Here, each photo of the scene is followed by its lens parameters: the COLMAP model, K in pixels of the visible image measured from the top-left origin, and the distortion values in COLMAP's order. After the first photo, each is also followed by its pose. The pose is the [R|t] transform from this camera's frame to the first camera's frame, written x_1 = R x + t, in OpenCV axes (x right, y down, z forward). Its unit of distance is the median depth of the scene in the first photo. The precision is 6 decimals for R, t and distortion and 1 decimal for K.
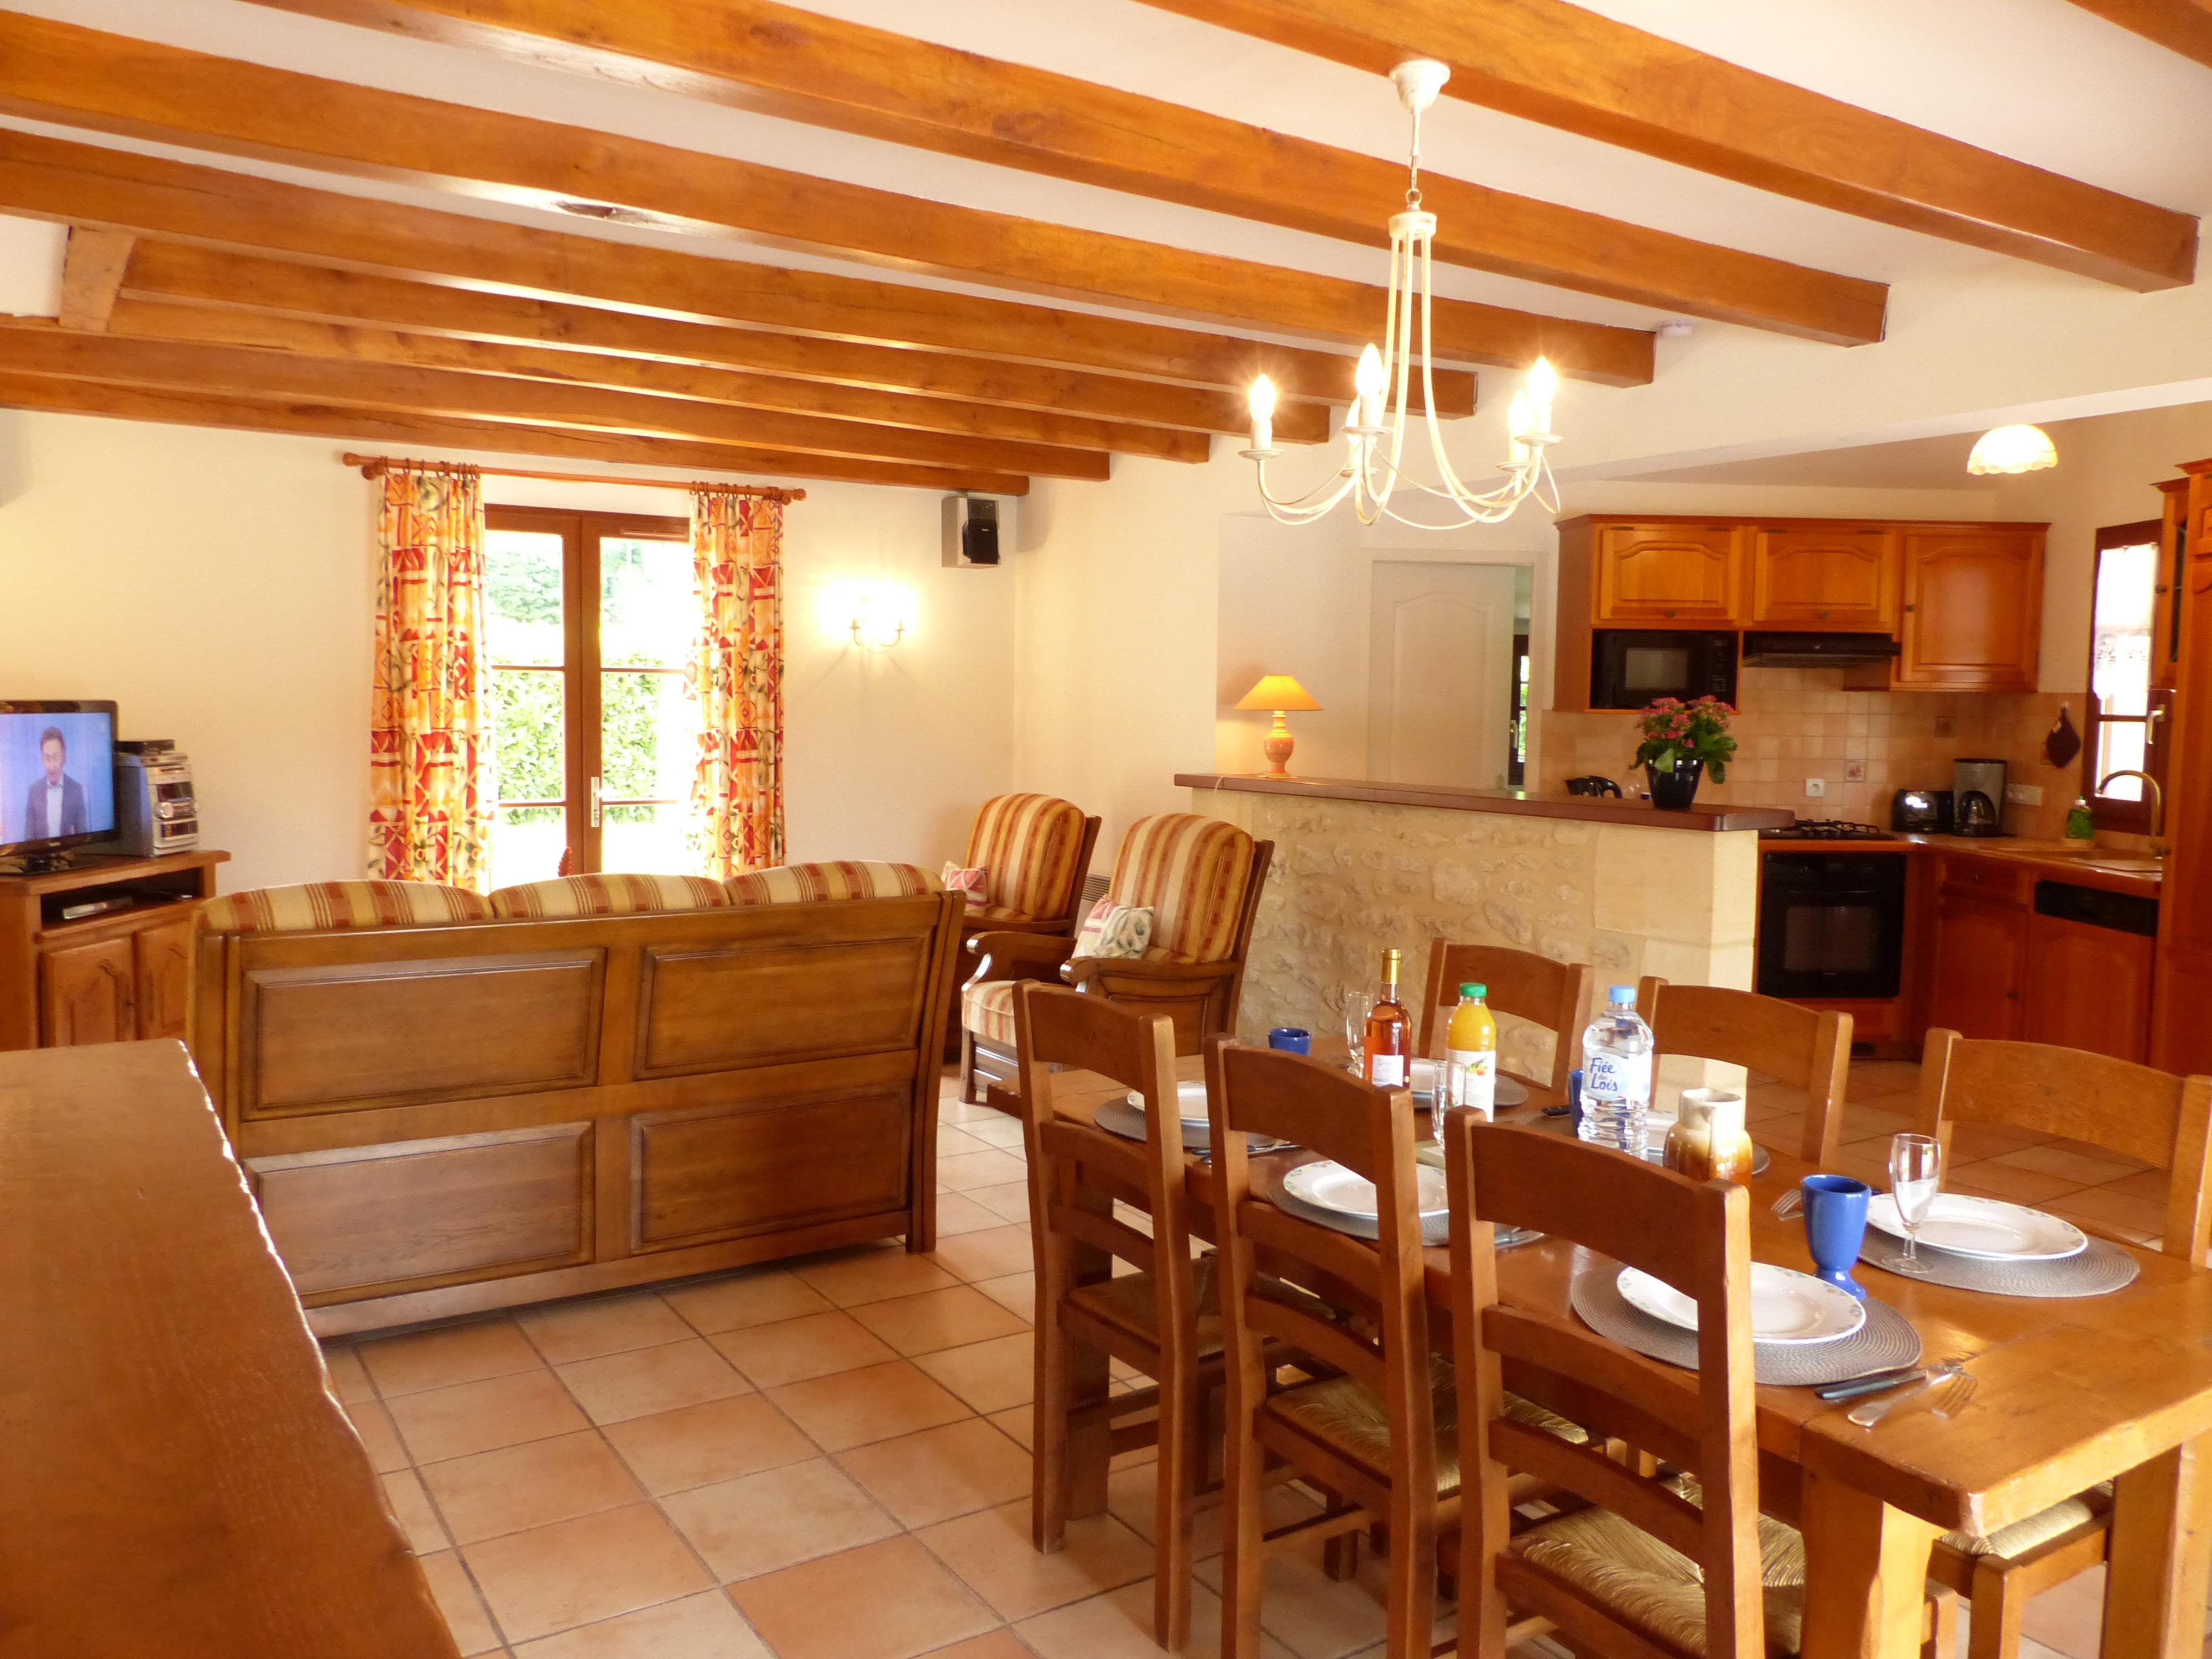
lens RADIAL K [[1630.7, 0, 1106.0], [0, 1630.7, 829.5], [0, 0, 1]] dist [-0.003339, 0.007829]
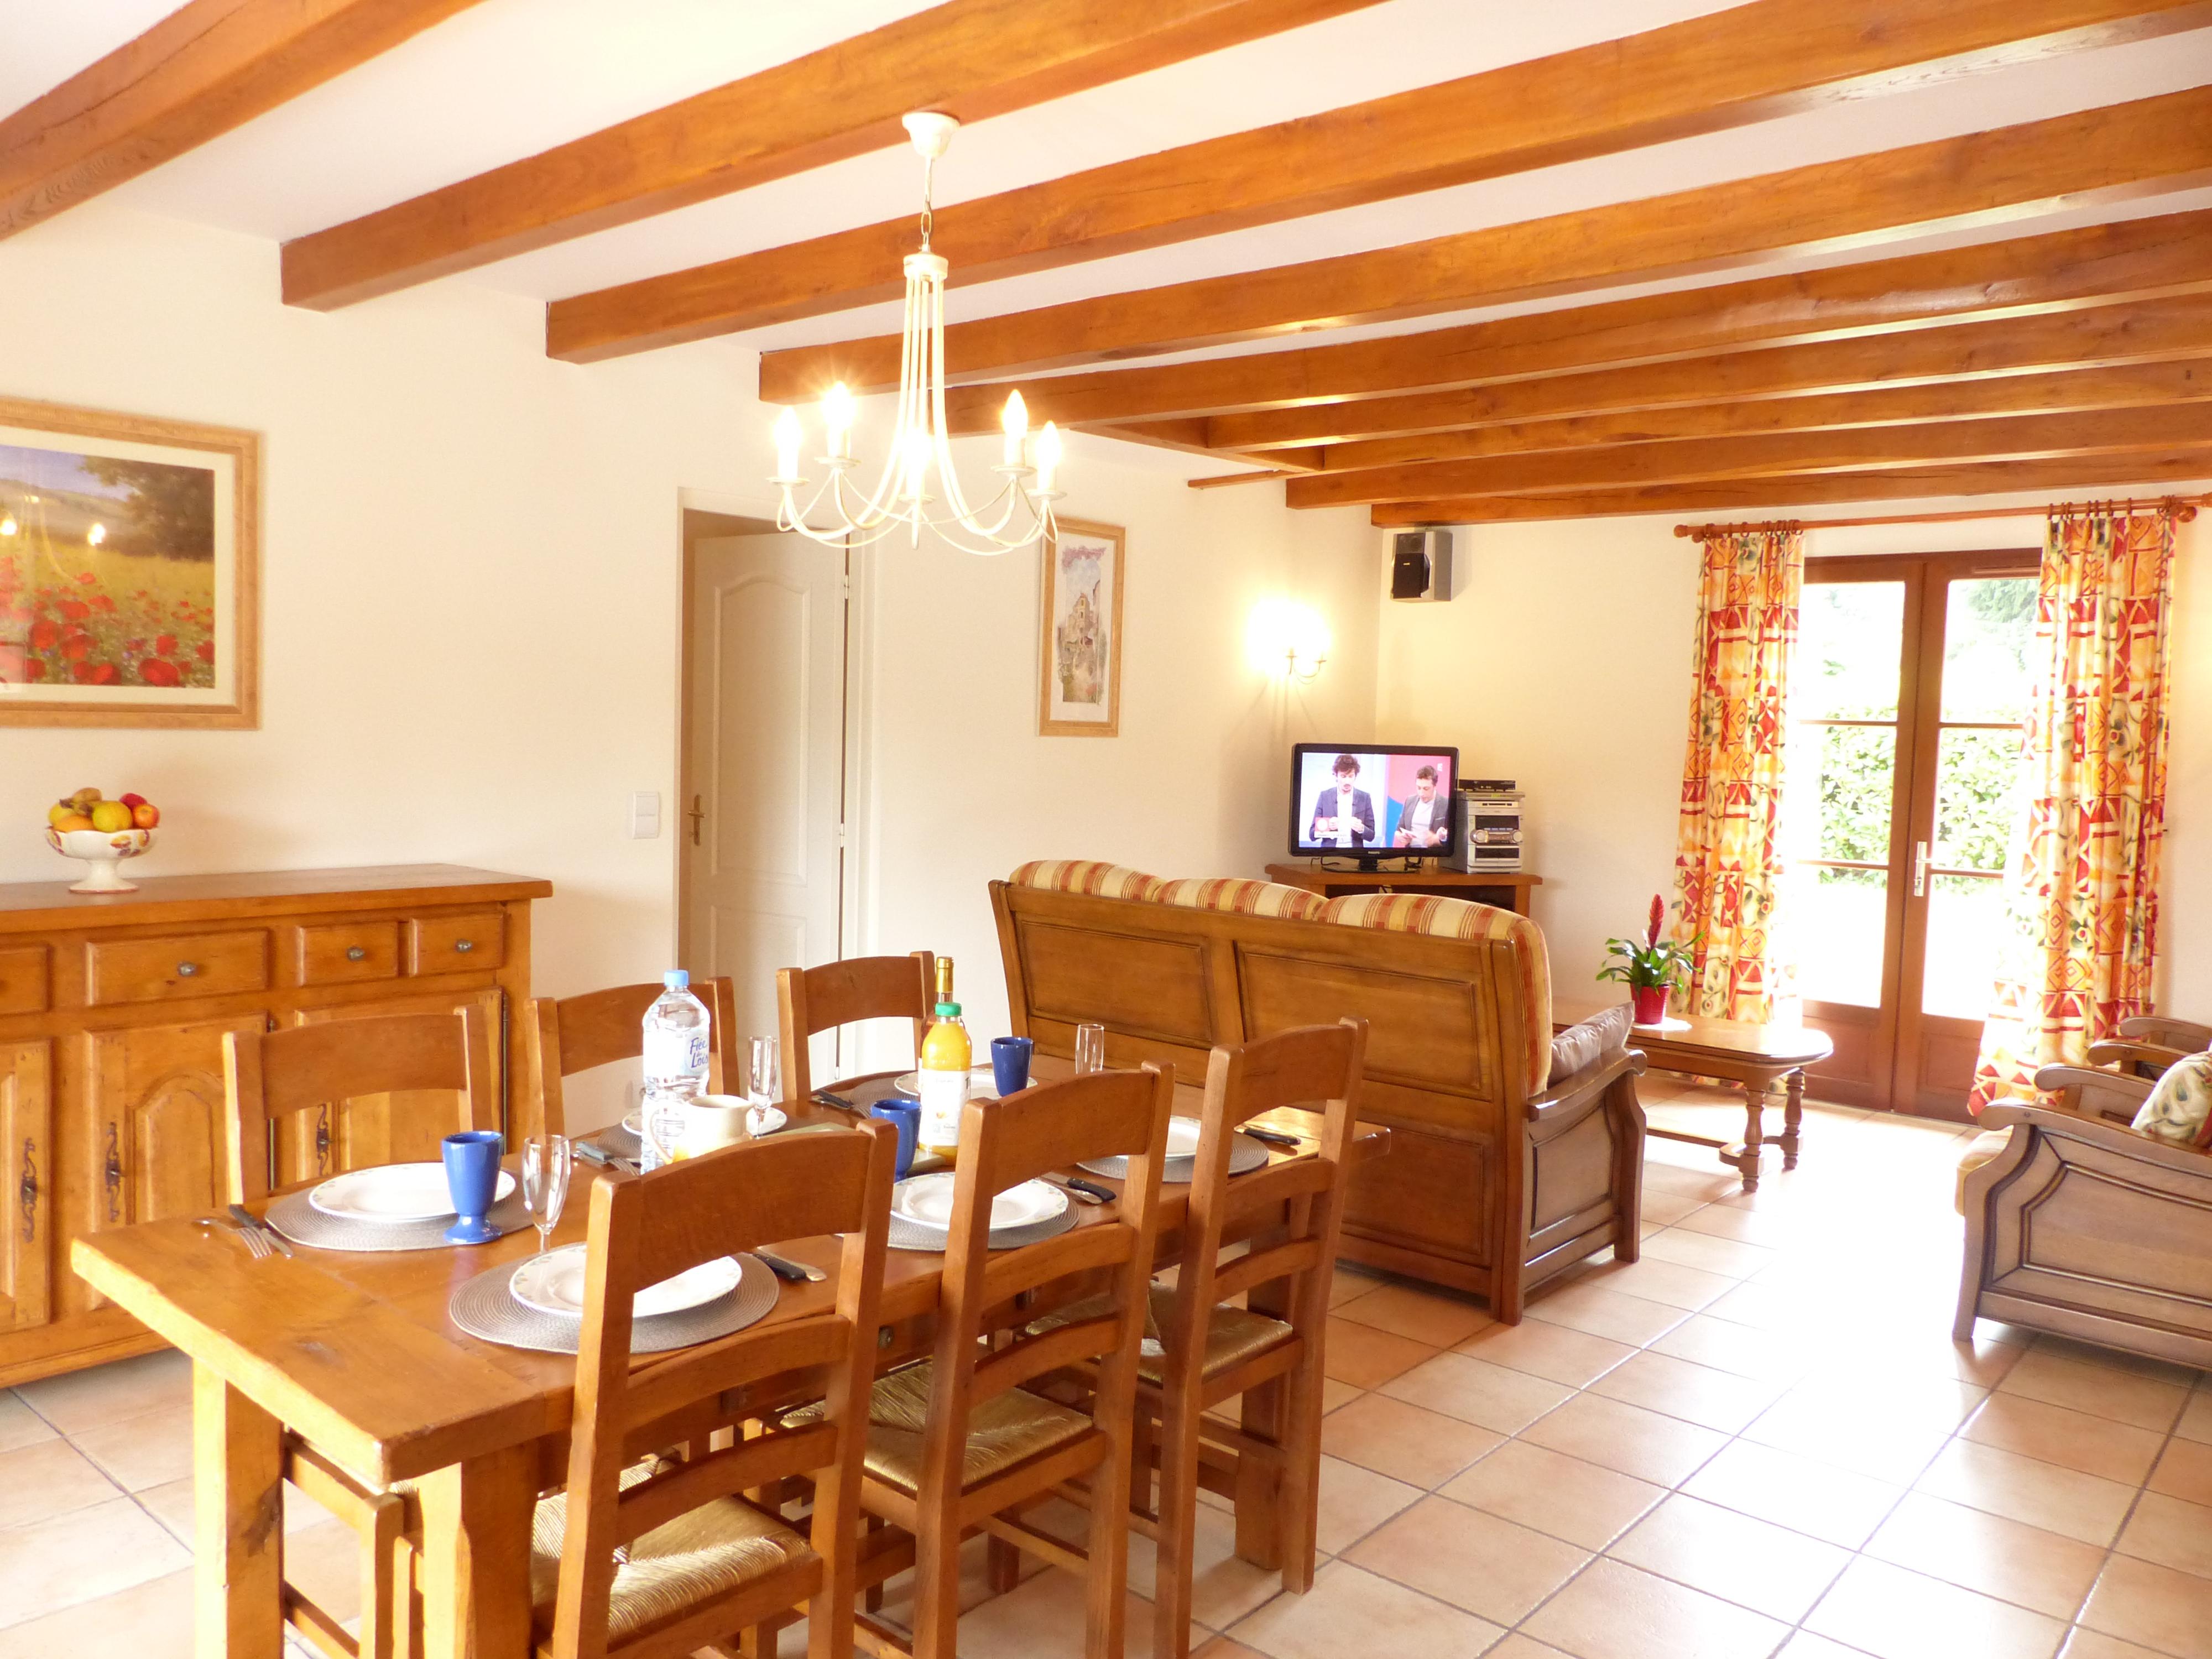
lens RADIAL K [[1732.3, 0, 1183.9], [0, 1732.3, 837.9], [0, 0, 1]] dist [0.006661, 0.002747]
pose [[0.316538, 0.055688, -0.946944, 0.659129], [-0.101533, 0.994529, 0.024546, -0.022367], [0.943130, 0.088377, 0.320461, 0.410504]]
